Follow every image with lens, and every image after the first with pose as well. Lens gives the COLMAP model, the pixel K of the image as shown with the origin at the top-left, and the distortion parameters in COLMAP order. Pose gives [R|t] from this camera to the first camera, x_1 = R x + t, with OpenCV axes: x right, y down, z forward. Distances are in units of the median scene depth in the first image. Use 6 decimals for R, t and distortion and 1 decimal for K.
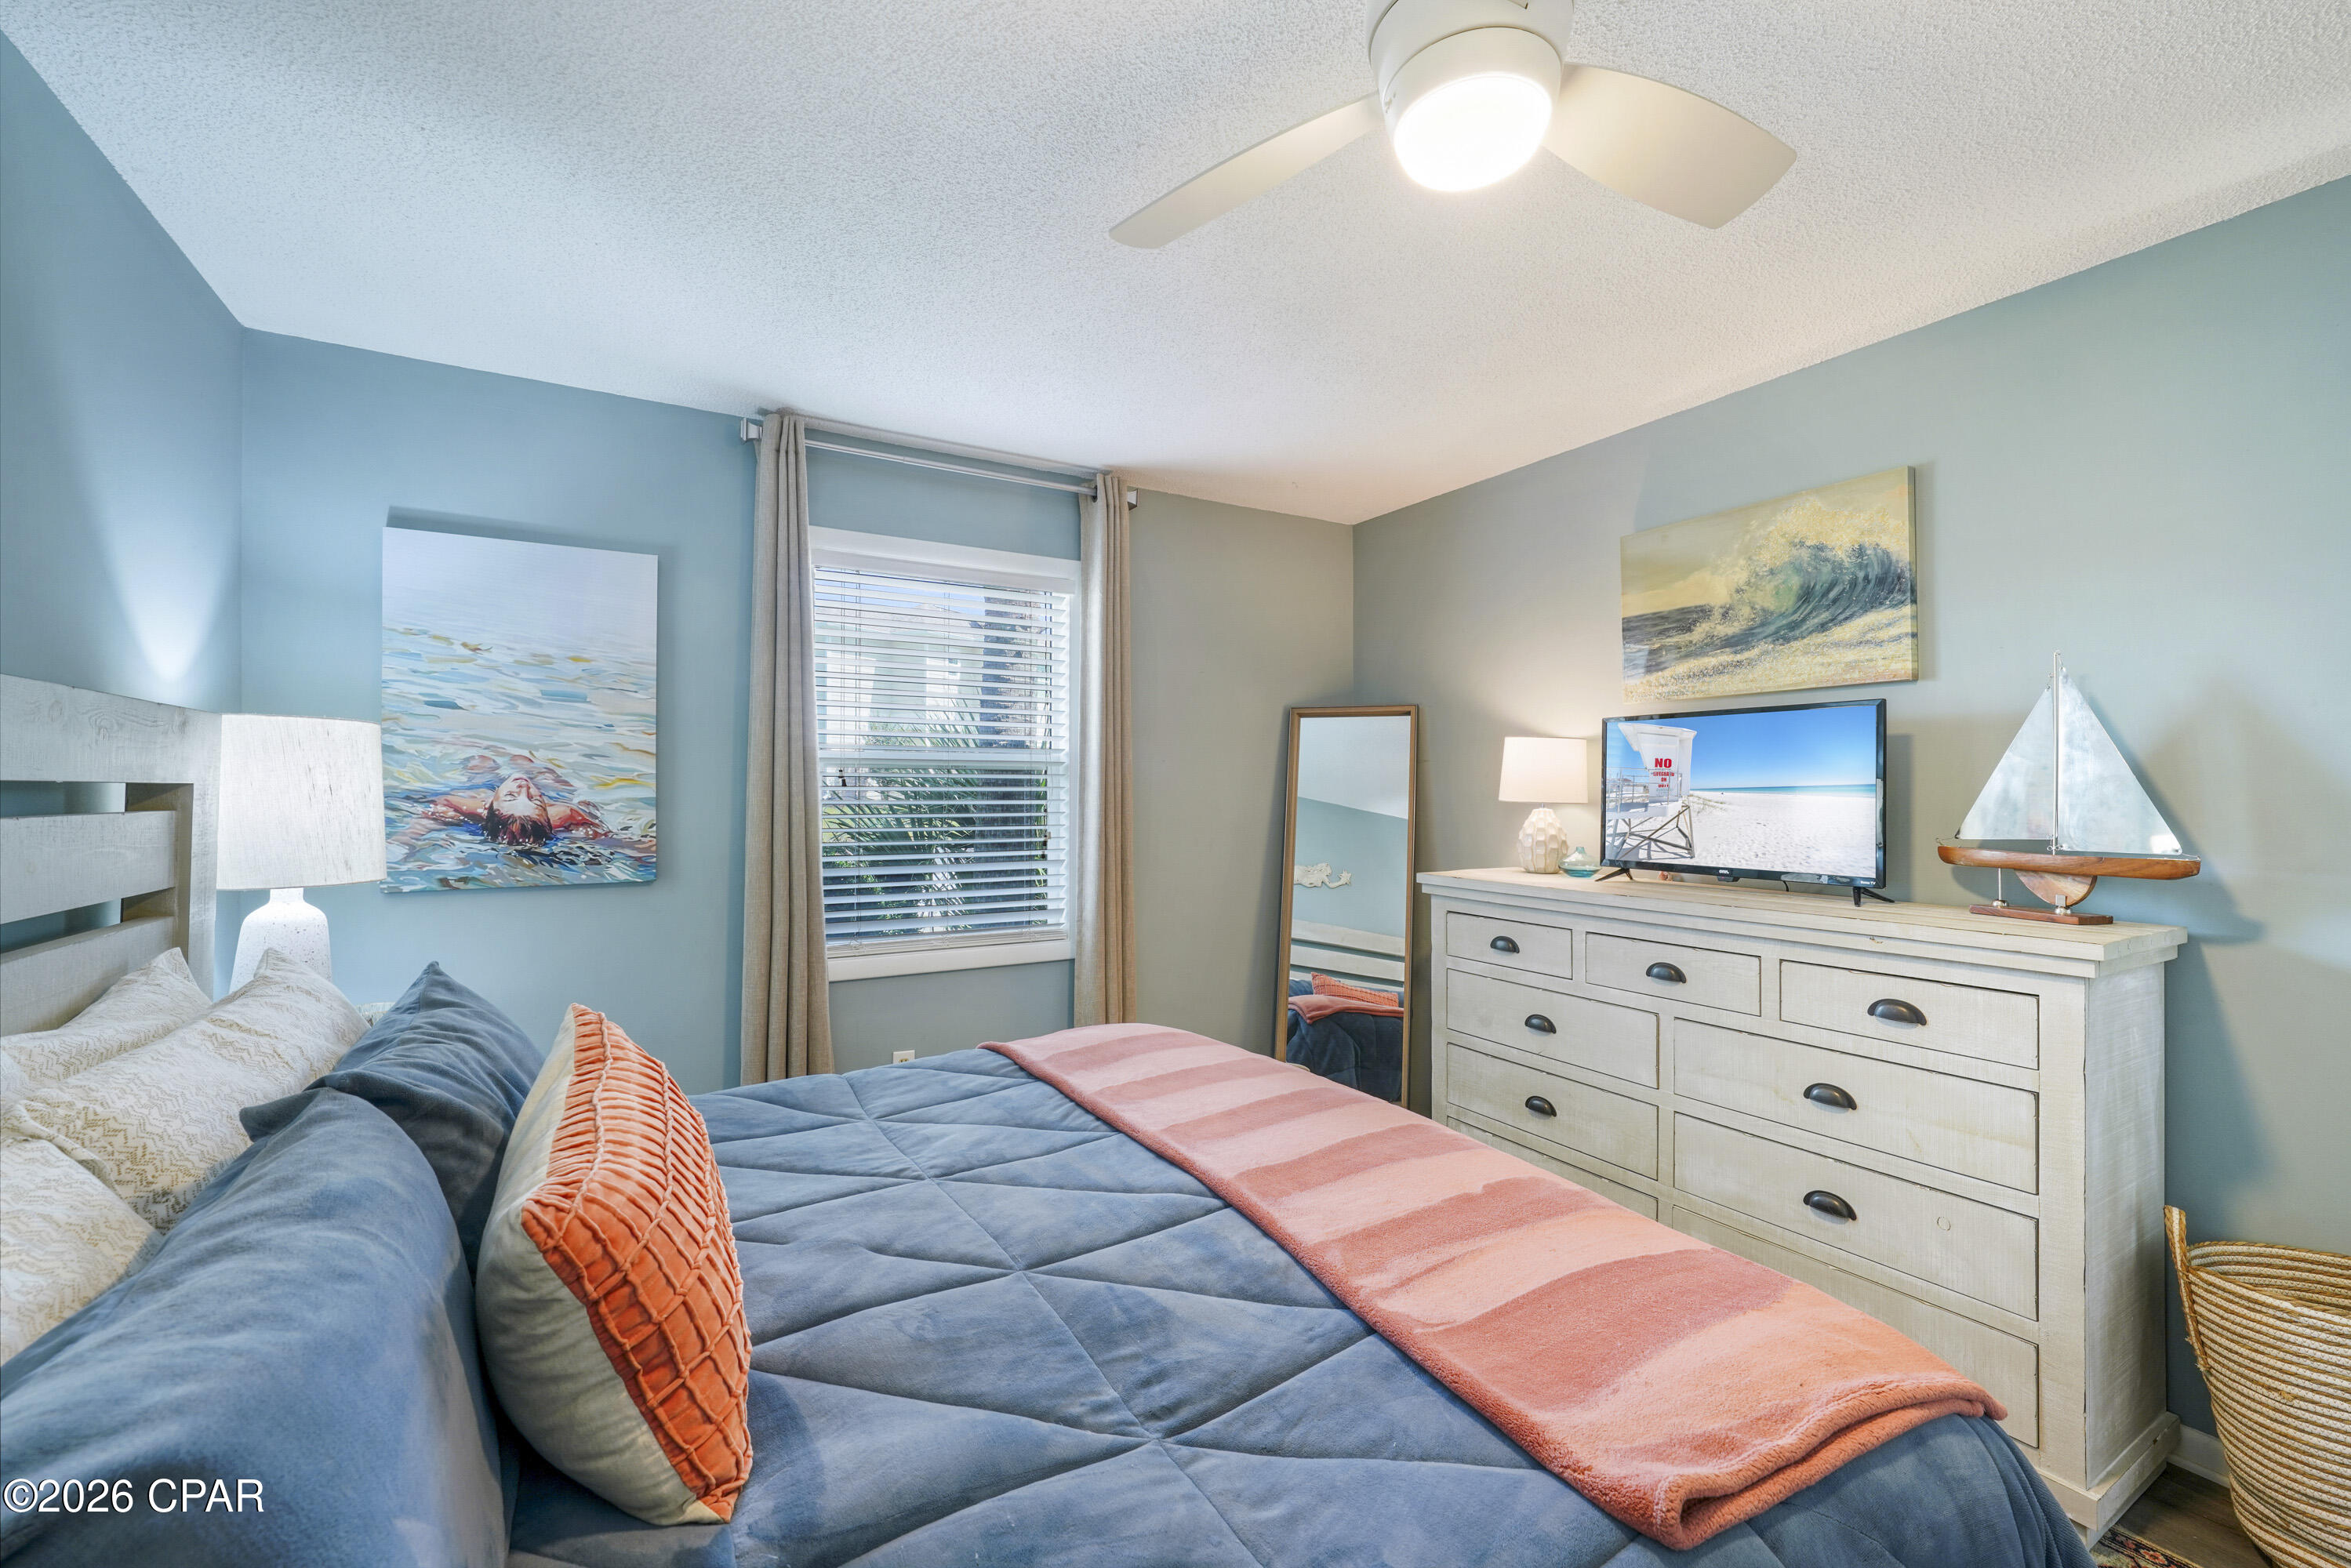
lens RADIAL K [[949.9, 0, 1175.5], [0, 949.9, 784.0], [0, 0, 1]] dist [-0.000942, -0.000086]
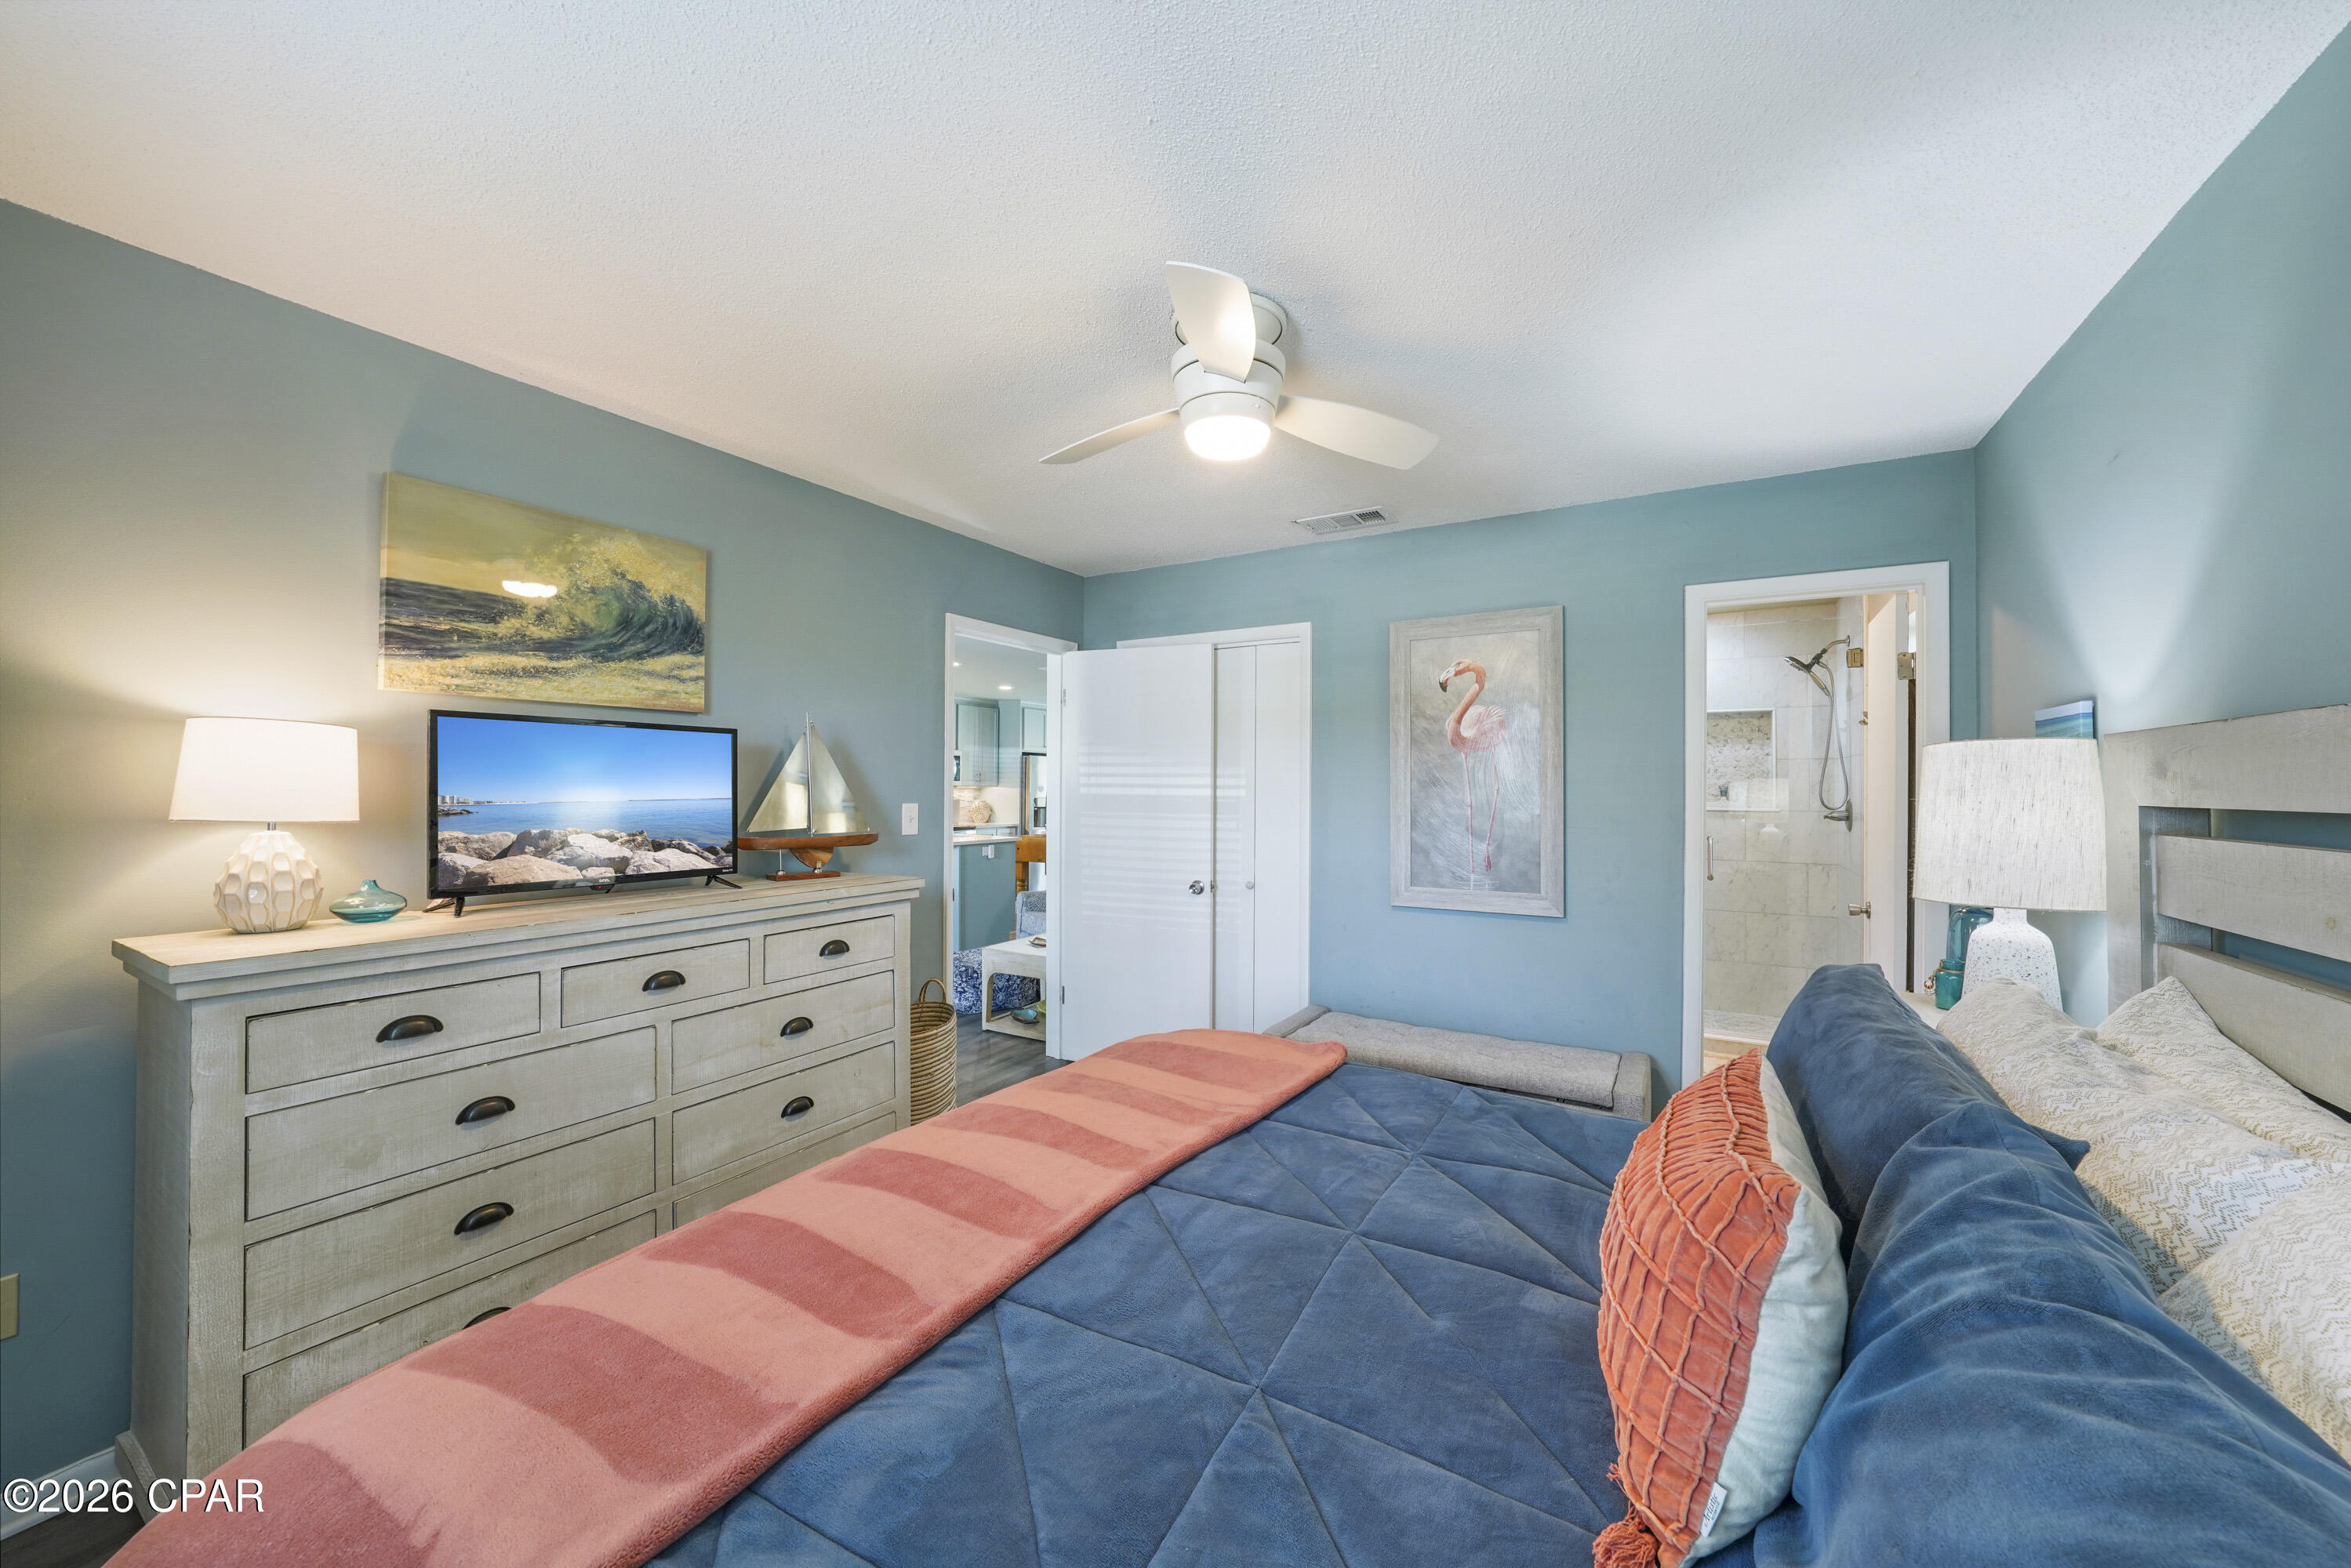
lens RADIAL K [[848.8, 0, 1187.5], [0, 848.8, 781.9], [0, 0, 1]] dist [-0.017523, 0.000047]
pose [[-0.481421, 0.001343, 0.876488, -0.521100], [-0.009396, 0.999933, -0.006693, -0.012961], [-0.876439, -0.011458, -0.481377, 0.907371]]
